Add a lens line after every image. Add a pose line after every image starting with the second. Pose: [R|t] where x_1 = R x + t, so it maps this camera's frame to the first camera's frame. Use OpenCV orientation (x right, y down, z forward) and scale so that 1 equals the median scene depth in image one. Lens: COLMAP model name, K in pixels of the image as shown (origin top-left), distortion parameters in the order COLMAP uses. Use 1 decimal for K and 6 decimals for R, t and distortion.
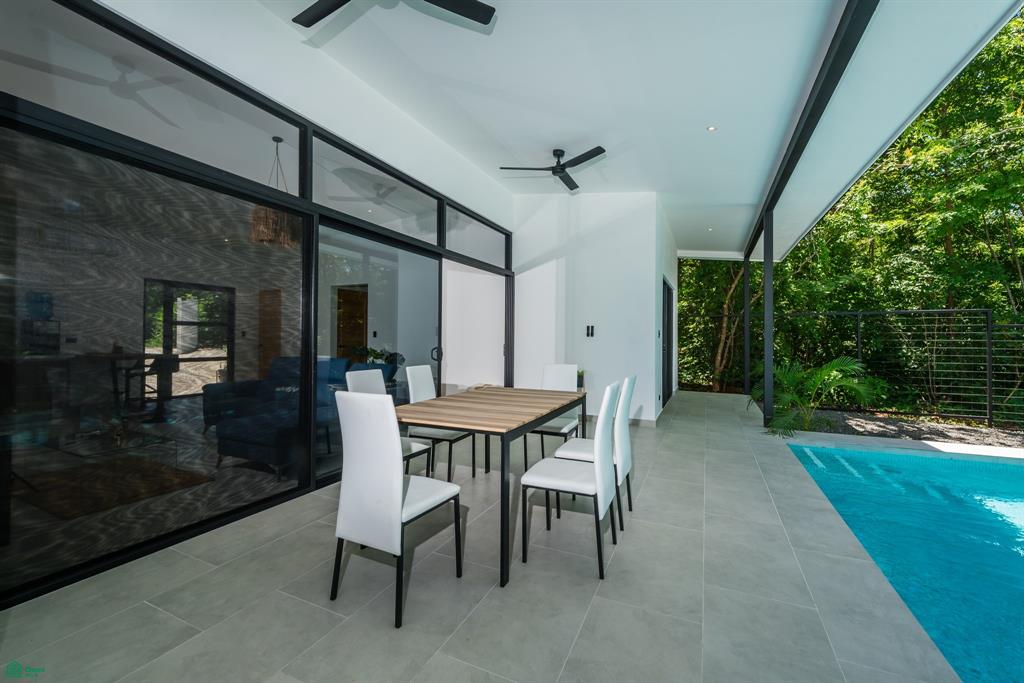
lens RADIAL K [[408.0, 0, 526.3], [0, 408.0, 336.1], [0, 0, 1]] dist [-0.001593, -0.000315]
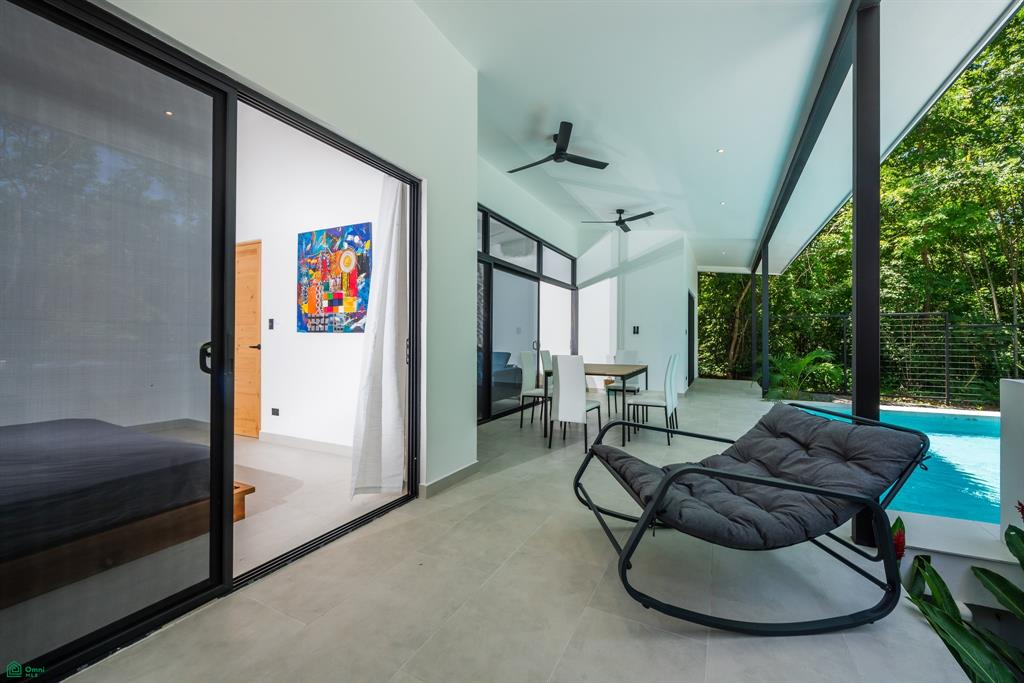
lens RADIAL K [[408.0, 0, 526.3], [0, 408.0, 336.1], [0, 0, 1]] dist [-0.001593, -0.000315]
pose [[0.999401, -0.001838, -0.034553, -0.132259], [0.001695, 0.999990, -0.004156, 0.010717], [0.034560, 0.004095, 0.999394, -0.315343]]
